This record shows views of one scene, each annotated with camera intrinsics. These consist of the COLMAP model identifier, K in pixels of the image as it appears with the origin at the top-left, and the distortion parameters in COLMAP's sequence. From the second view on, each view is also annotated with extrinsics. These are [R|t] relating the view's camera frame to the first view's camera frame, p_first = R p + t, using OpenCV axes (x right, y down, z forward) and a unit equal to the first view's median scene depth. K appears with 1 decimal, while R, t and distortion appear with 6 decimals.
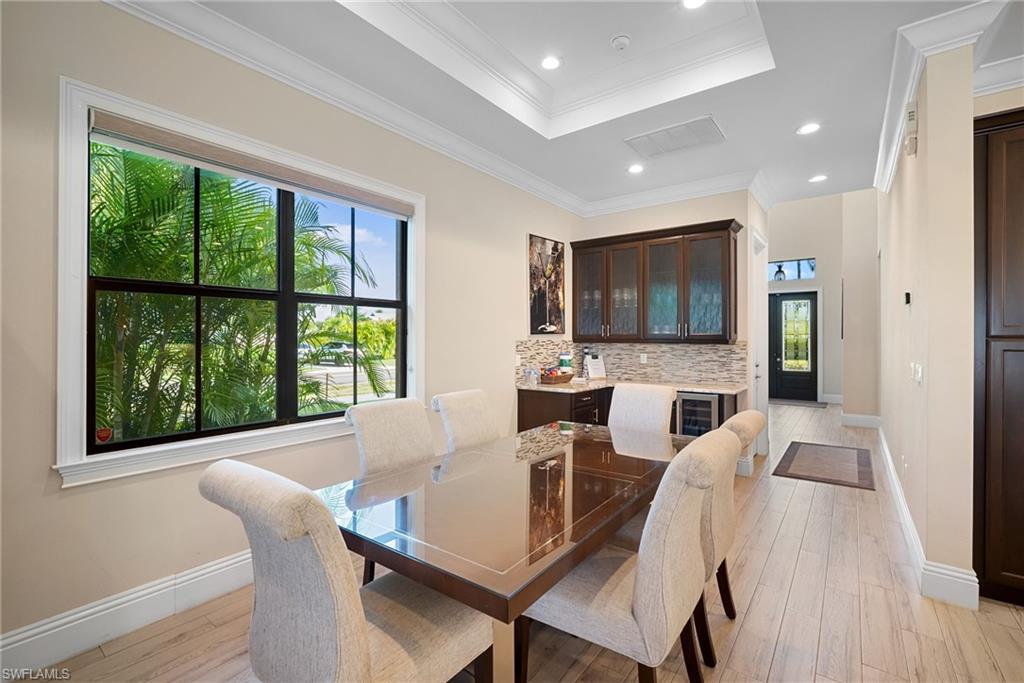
lens RADIAL K [[452.5, 0, 511.2], [0, 452.5, 343.2], [0, 0, 1]] dist [-0.002140, -0.000131]
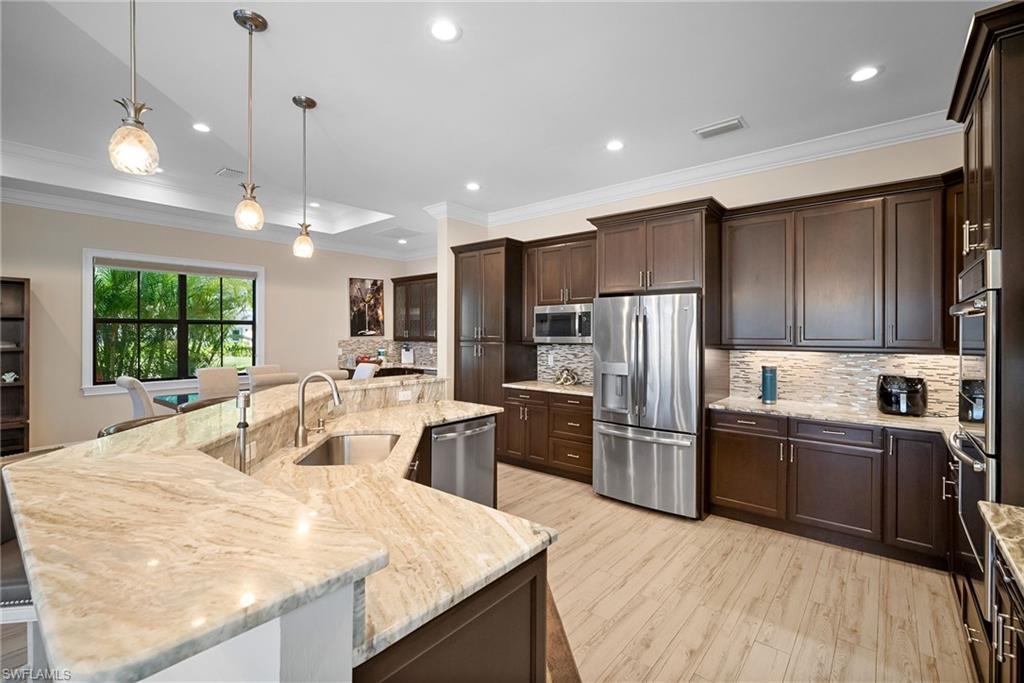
lens RADIAL K [[452.5, 0, 506.9], [0, 452.5, 338.0], [0, 0, 1]] dist [-0.002140, -0.000131]
pose [[0.999403, -0.000574, -0.034553, 0.669947], [0.000691, 0.999994, 0.003381, -0.019390], [0.034551, -0.003403, 0.999397, -0.663718]]
